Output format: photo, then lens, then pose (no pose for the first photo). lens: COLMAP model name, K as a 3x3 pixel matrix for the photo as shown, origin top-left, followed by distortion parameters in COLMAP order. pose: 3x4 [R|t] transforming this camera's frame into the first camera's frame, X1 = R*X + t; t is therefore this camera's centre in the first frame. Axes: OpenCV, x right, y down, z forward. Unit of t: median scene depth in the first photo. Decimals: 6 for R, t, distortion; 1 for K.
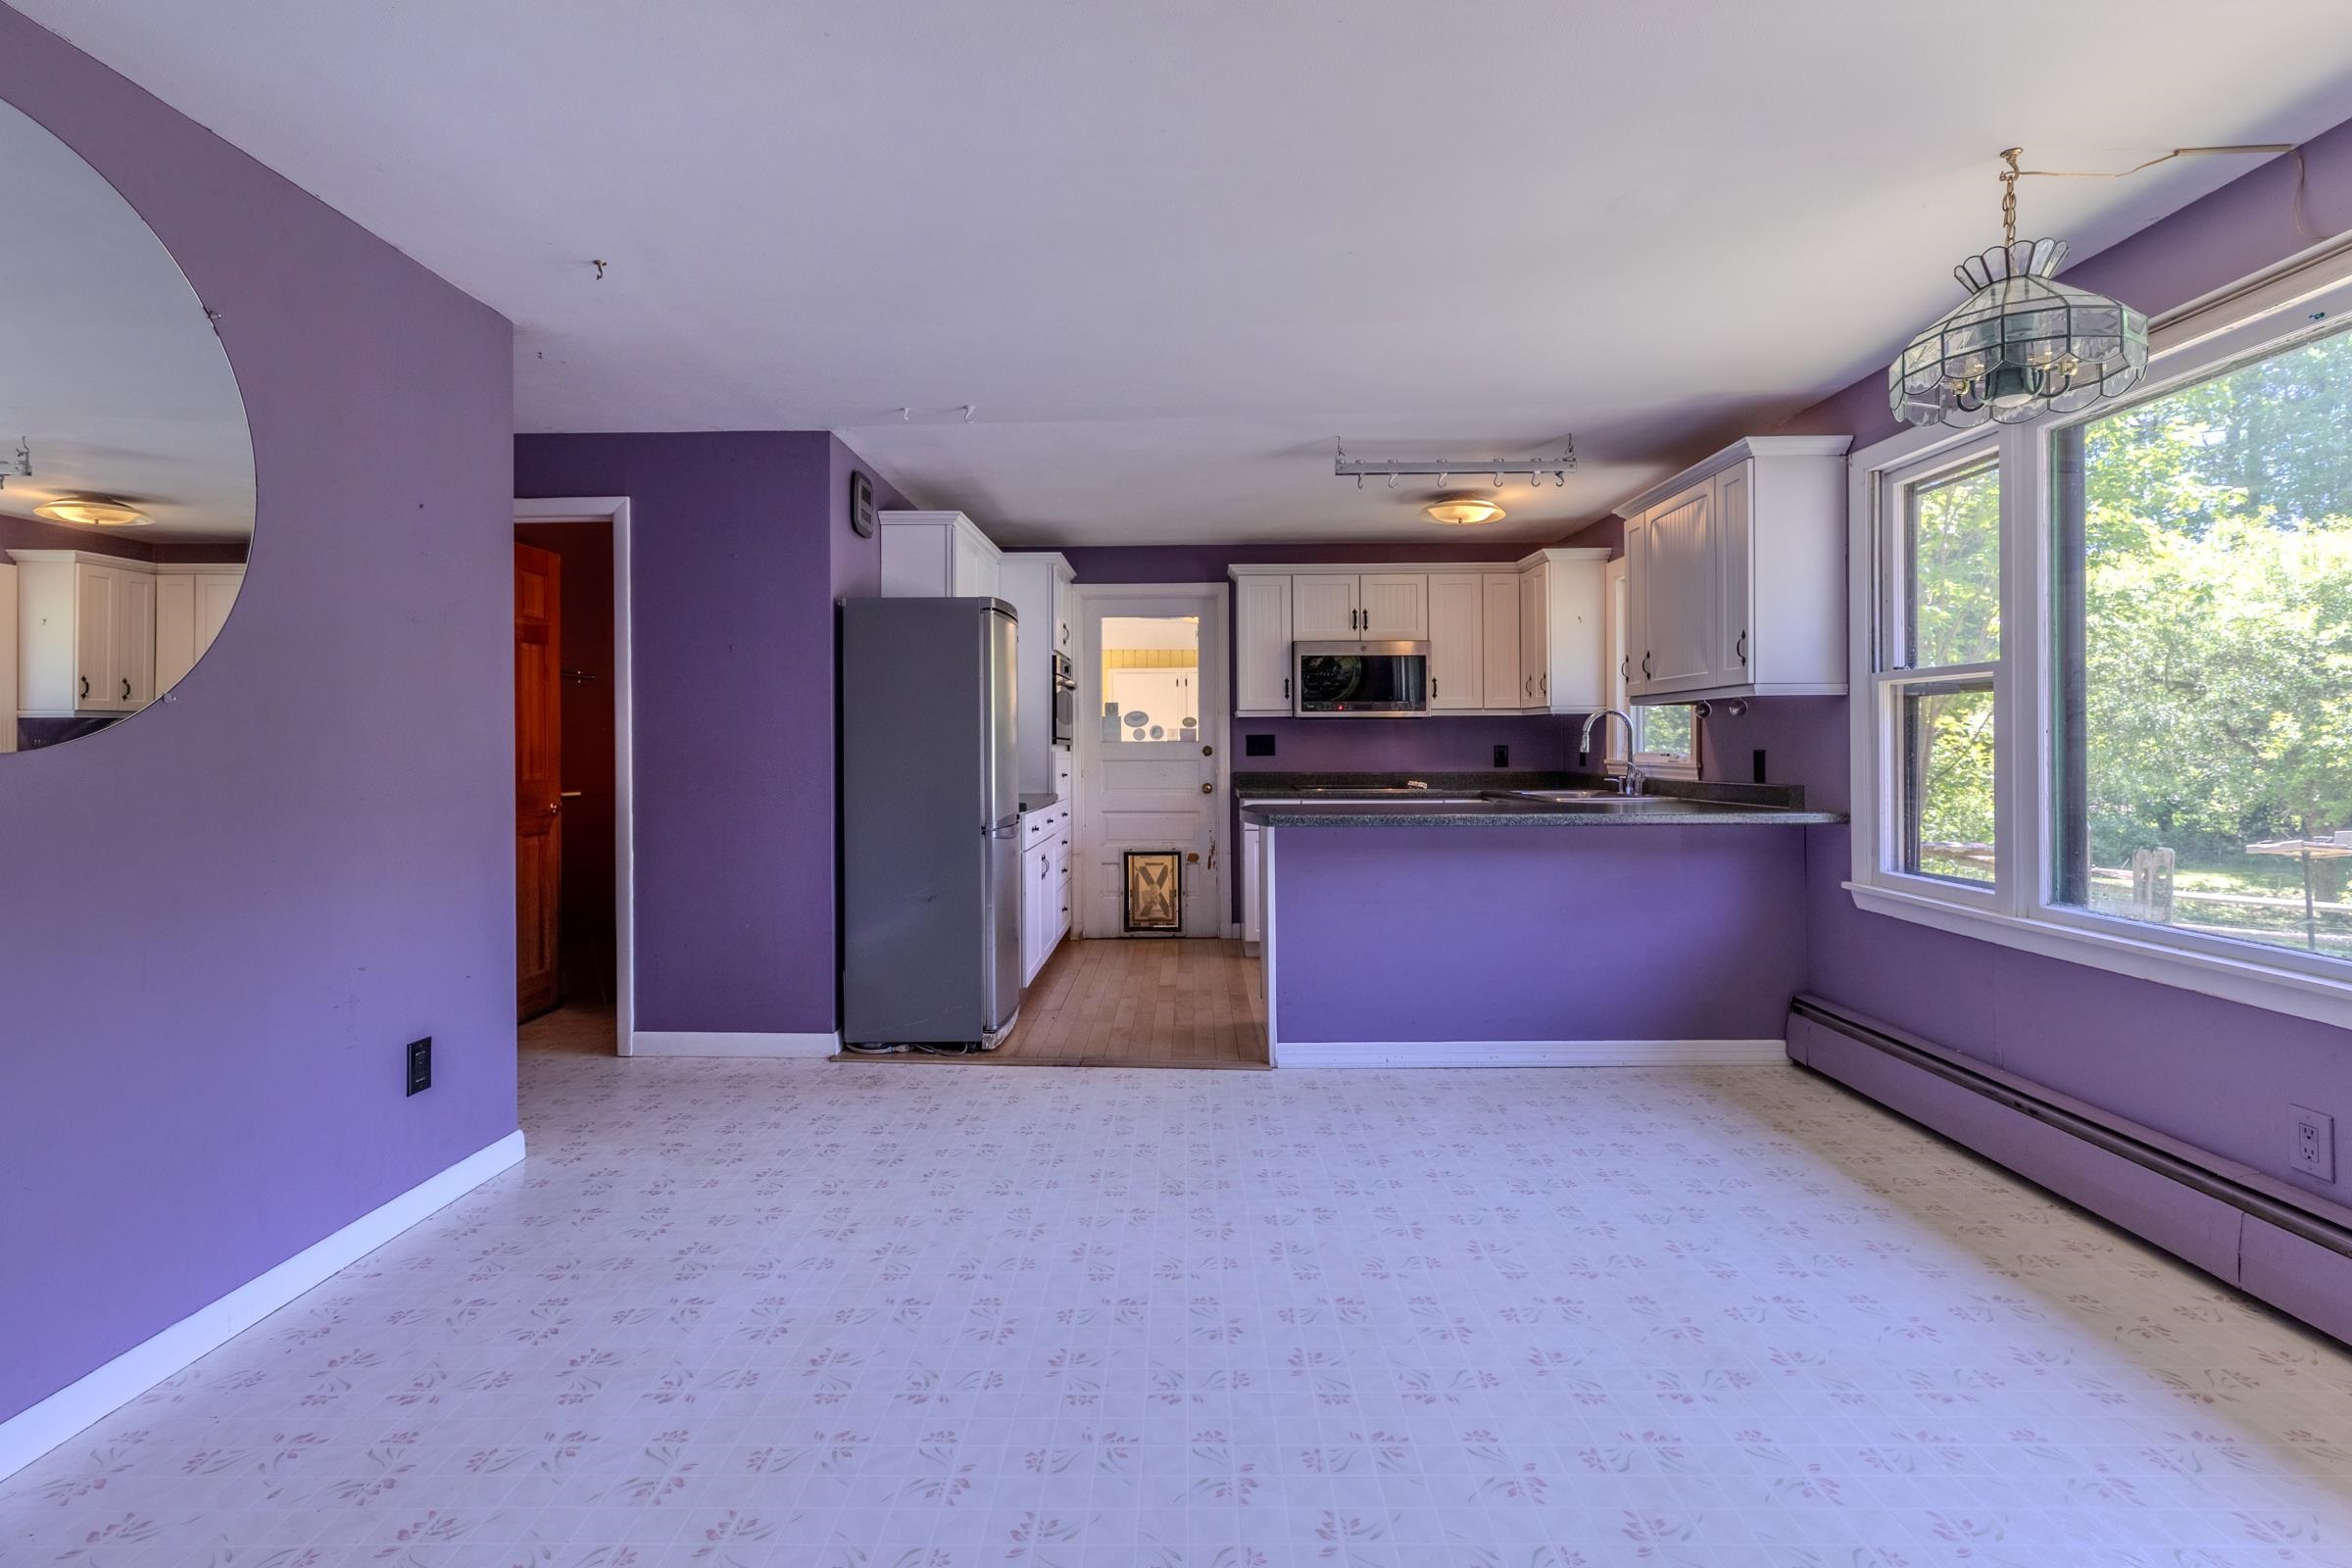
lens RADIAL K [[1106.8, 0, 1190.2], [0, 1106.8, 747.8], [0, 0, 1]] dist [0.002716, 0.000386]
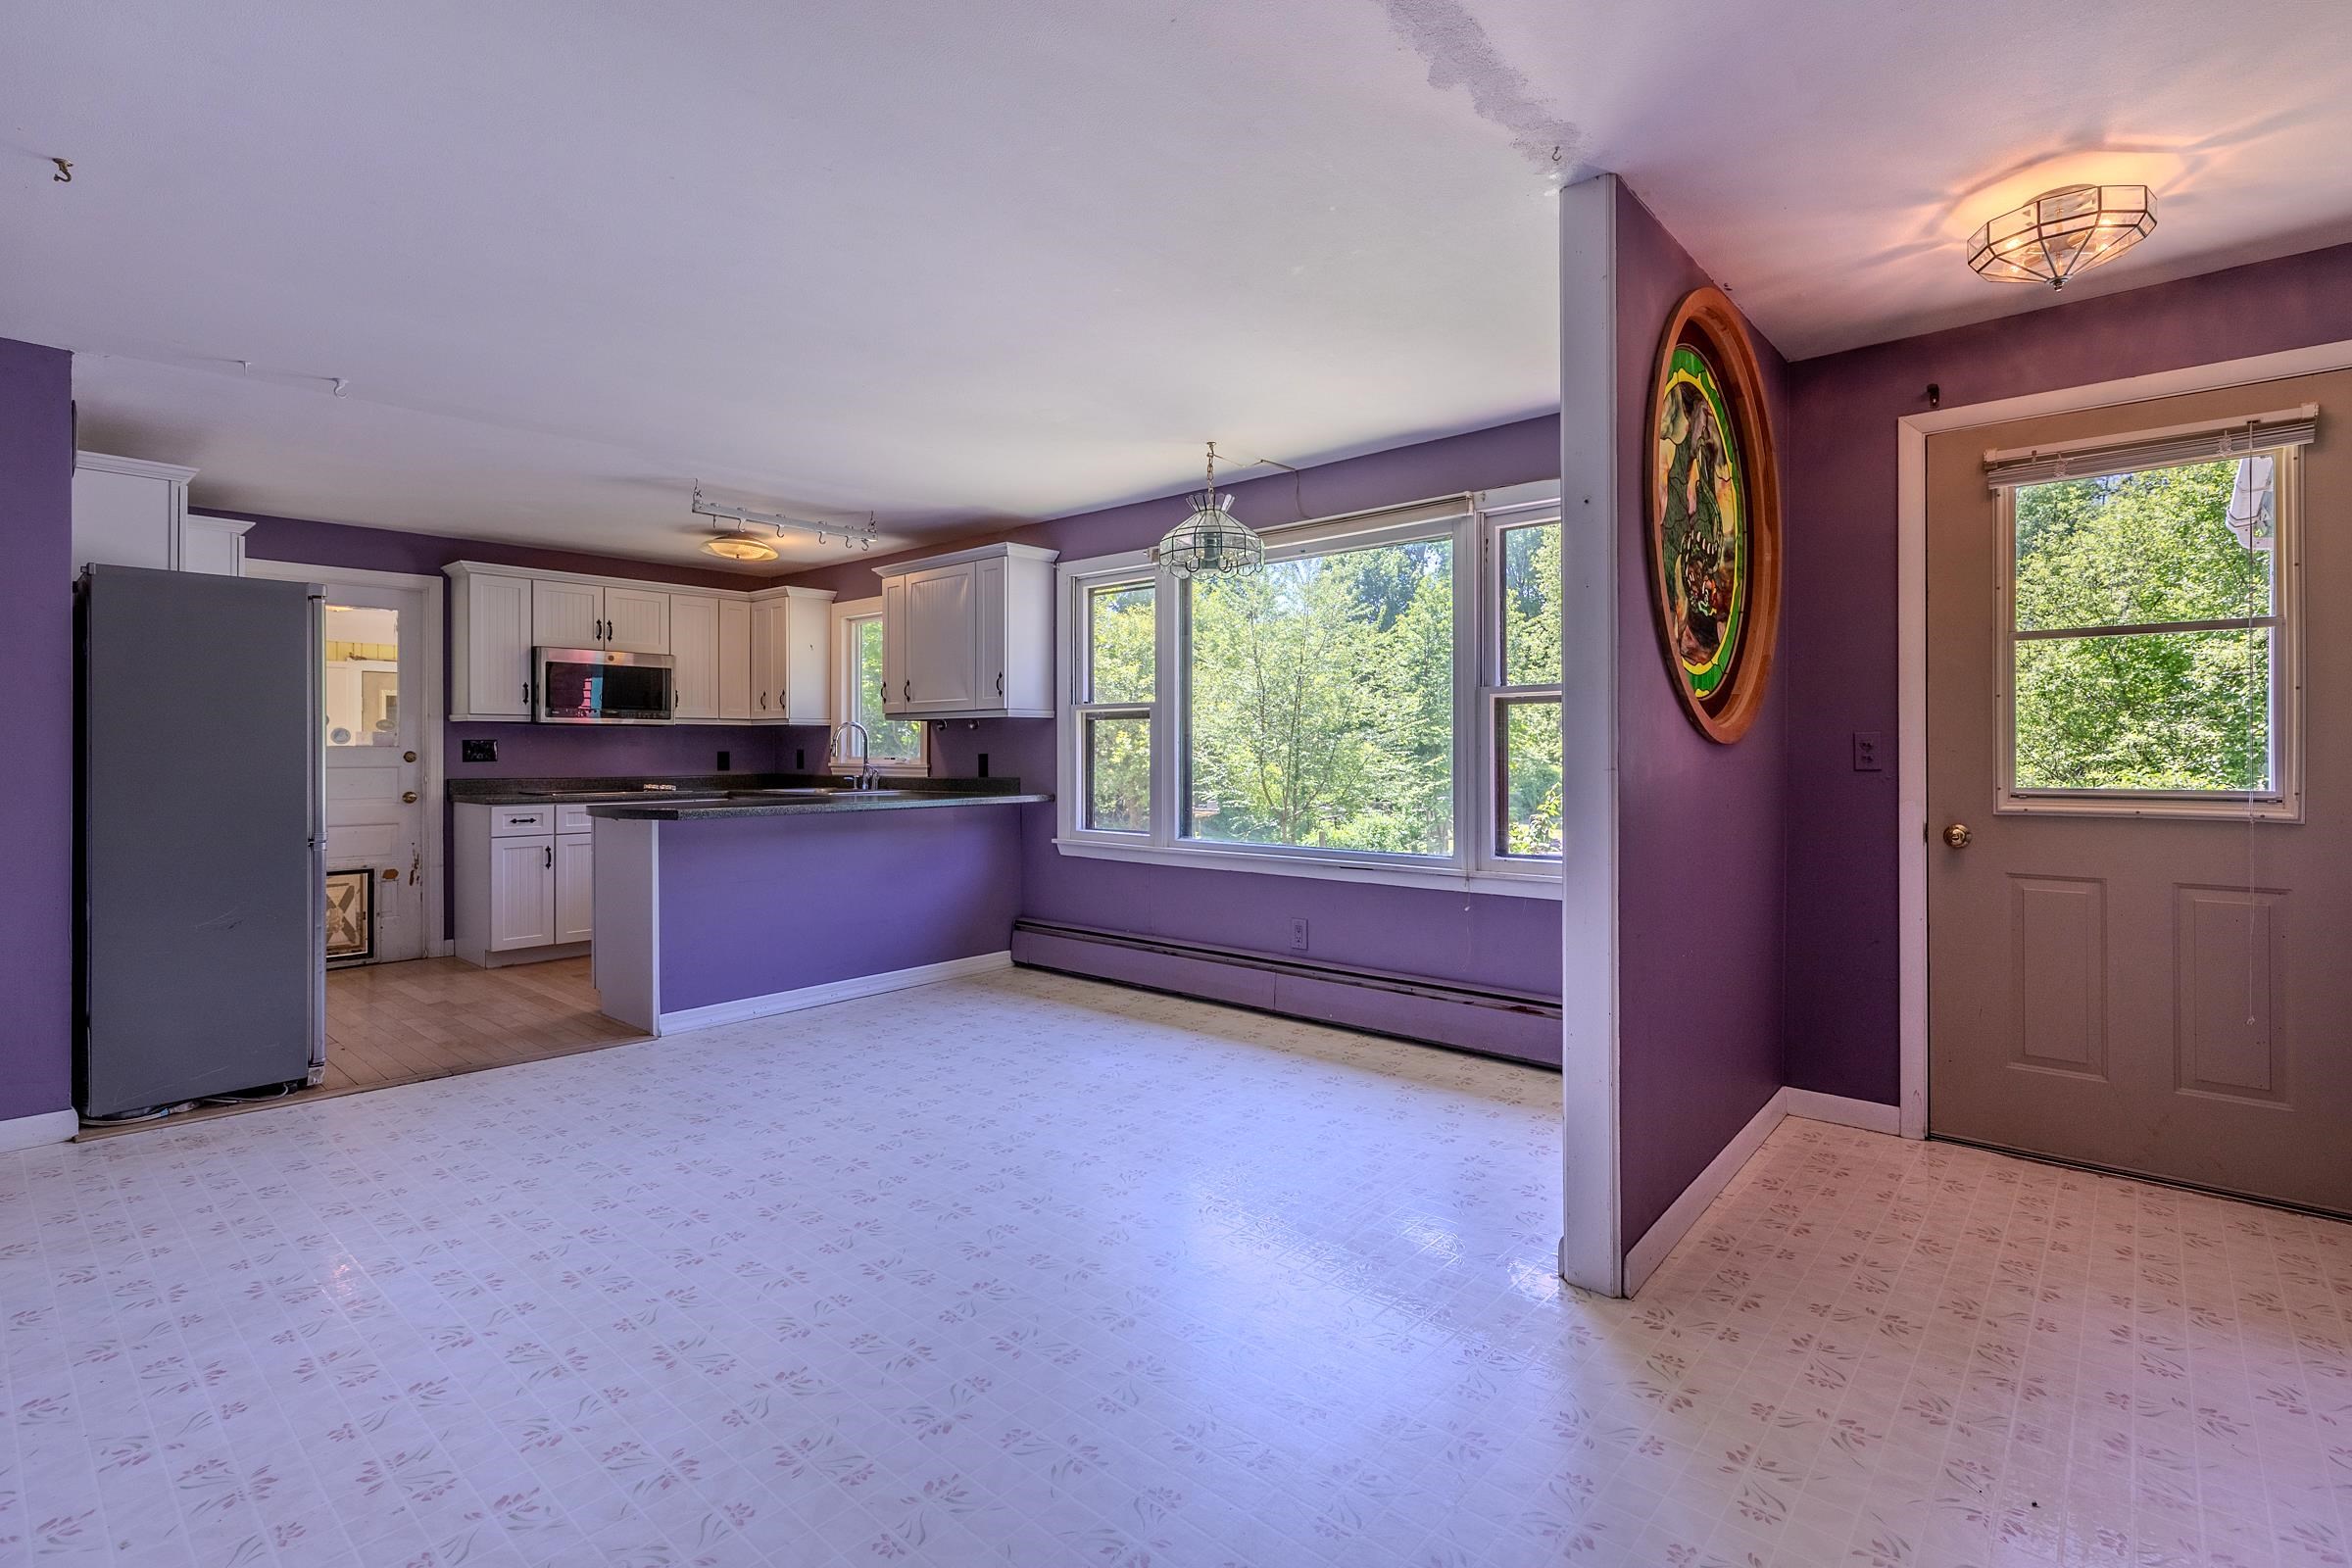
lens RADIAL K [[1081.6, 0, 1161.7], [0, 1081.6, 750.0], [0, 0, 1]] dist [-0.000266, -0.000034]
pose [[0.666724, 0.003118, 0.745298, -0.348535], [0.001531, 0.999983, -0.005553, 0.004717], [-0.745303, 0.004844, 0.666709, -0.095986]]
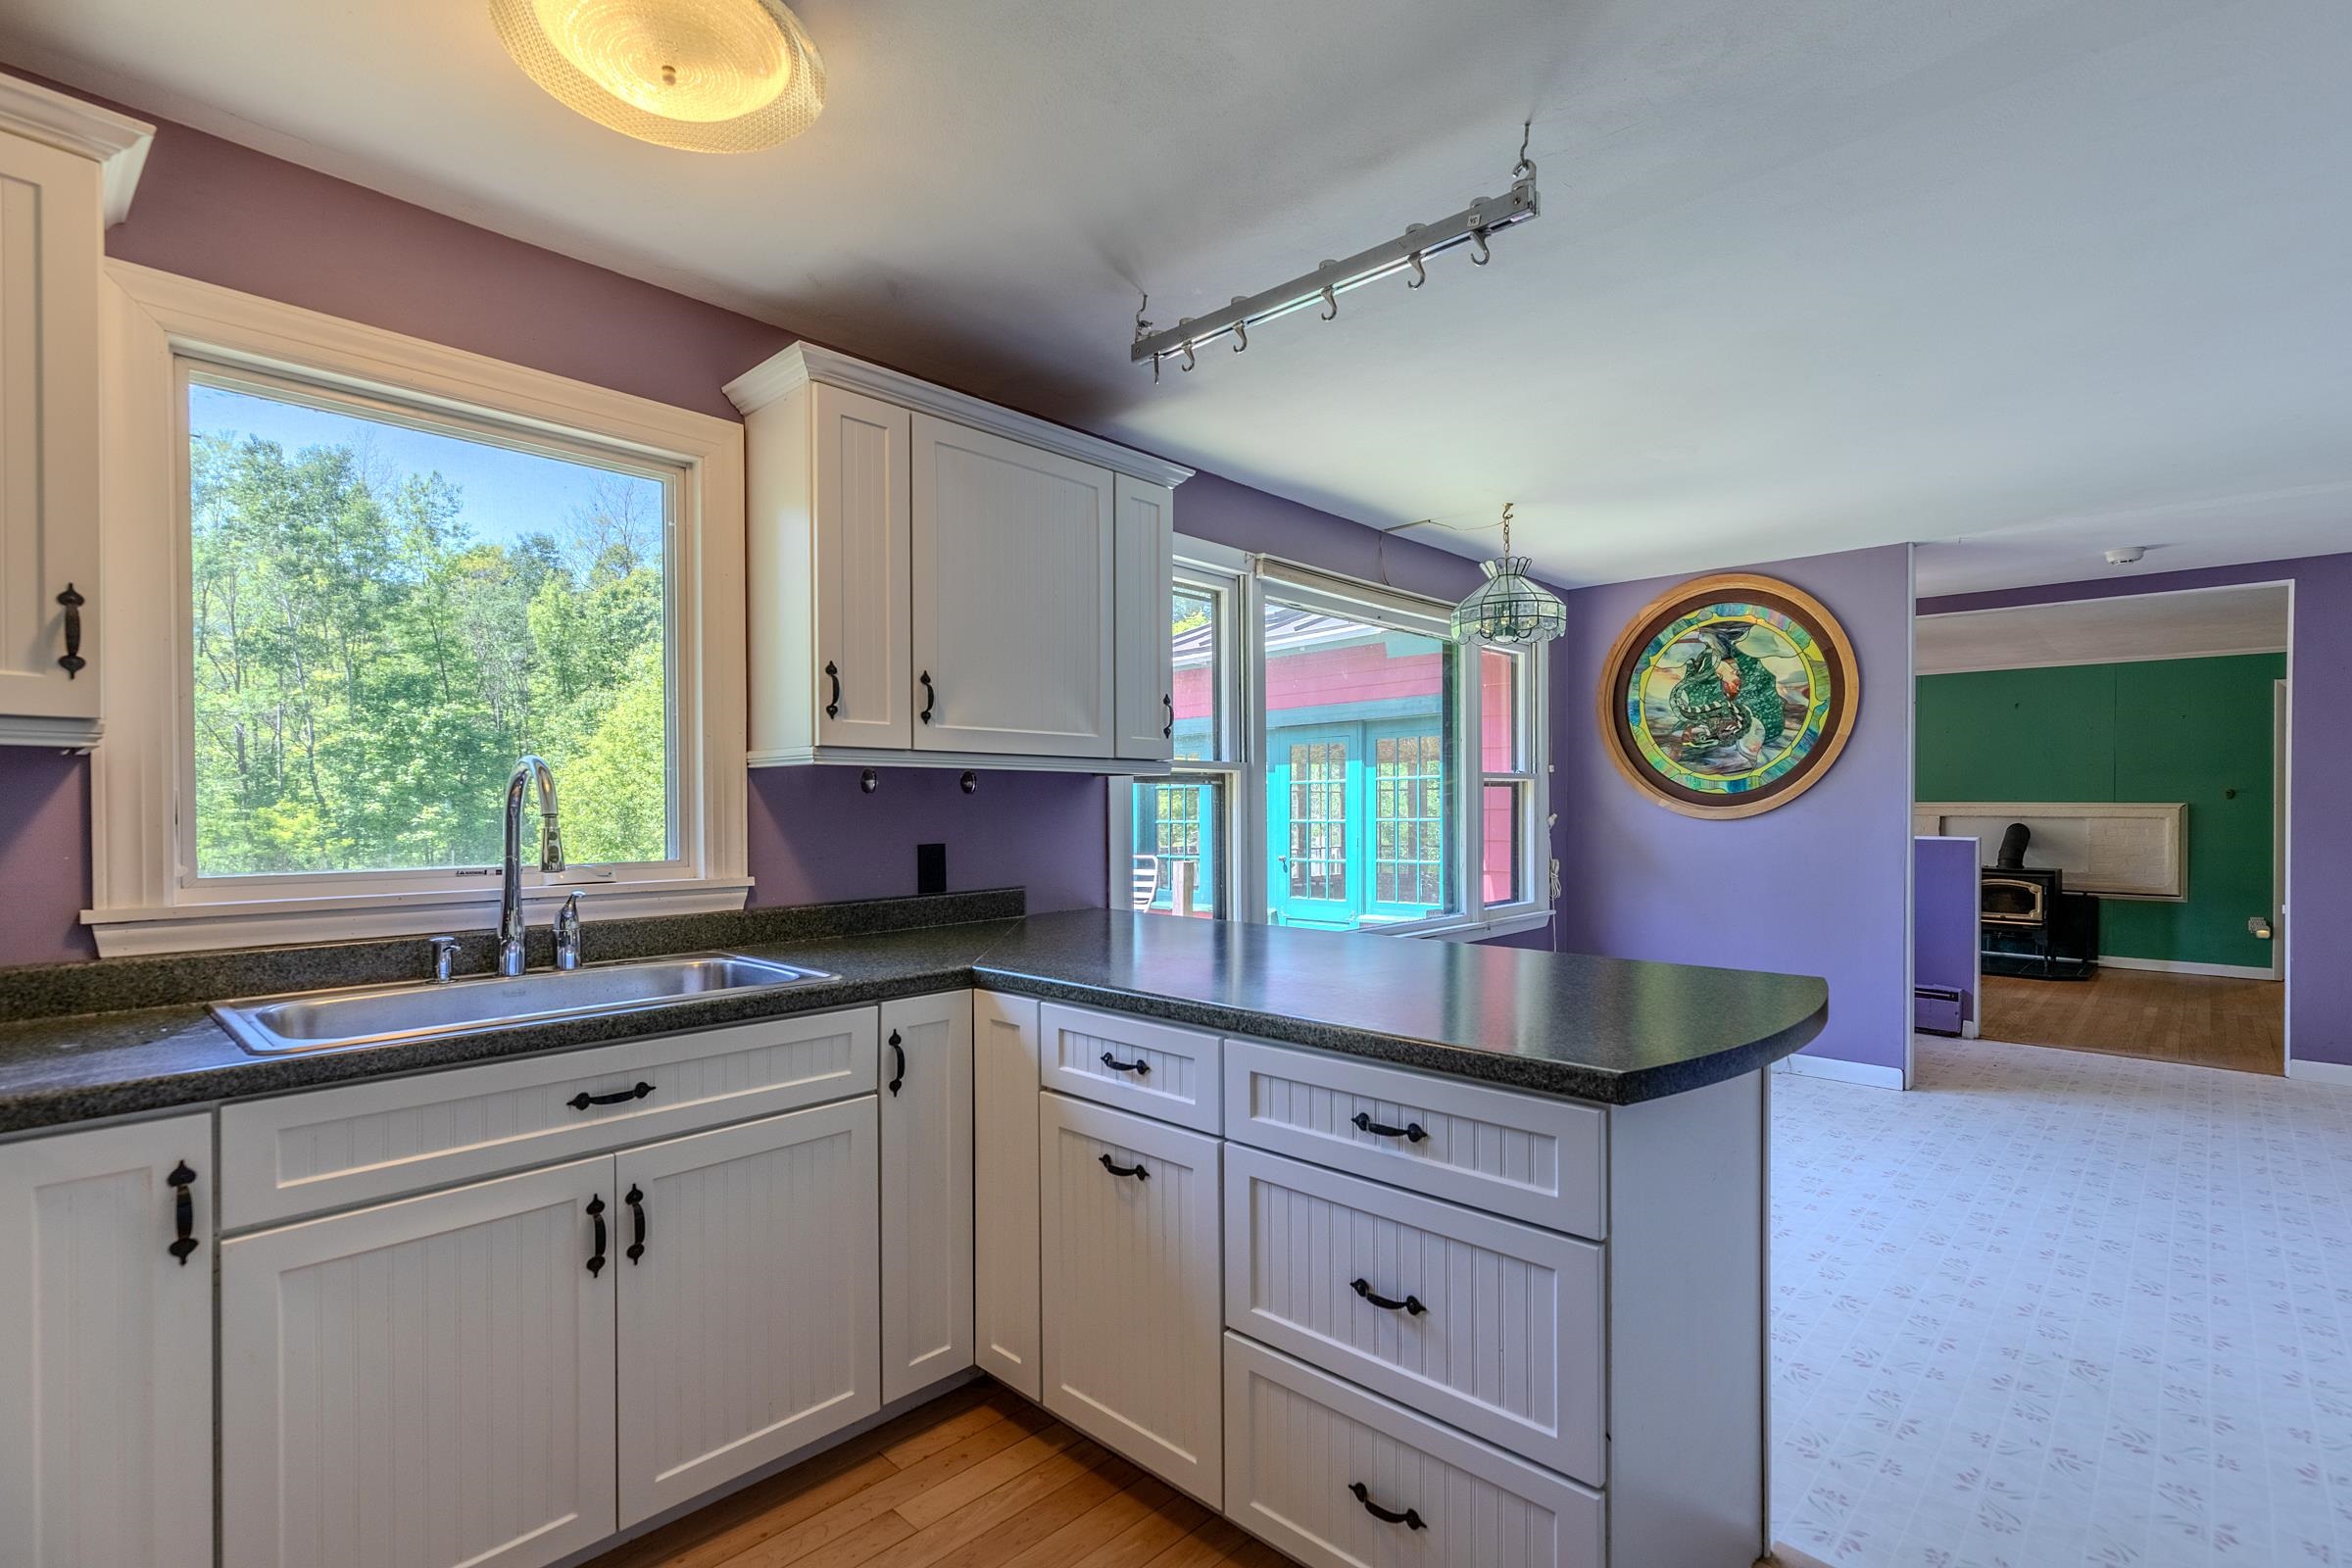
lens RADIAL K [[1113.8, 0, 1176.0], [0, 1113.8, 784.0], [0, 0, 1]] dist [0.003262, 0.000699]
pose [[-0.731633, 0.016959, 0.681487, -0.059036], [0.007884, 0.999834, -0.016416, -0.020936], [-0.681653, -0.006638, -0.731646, 1.315819]]
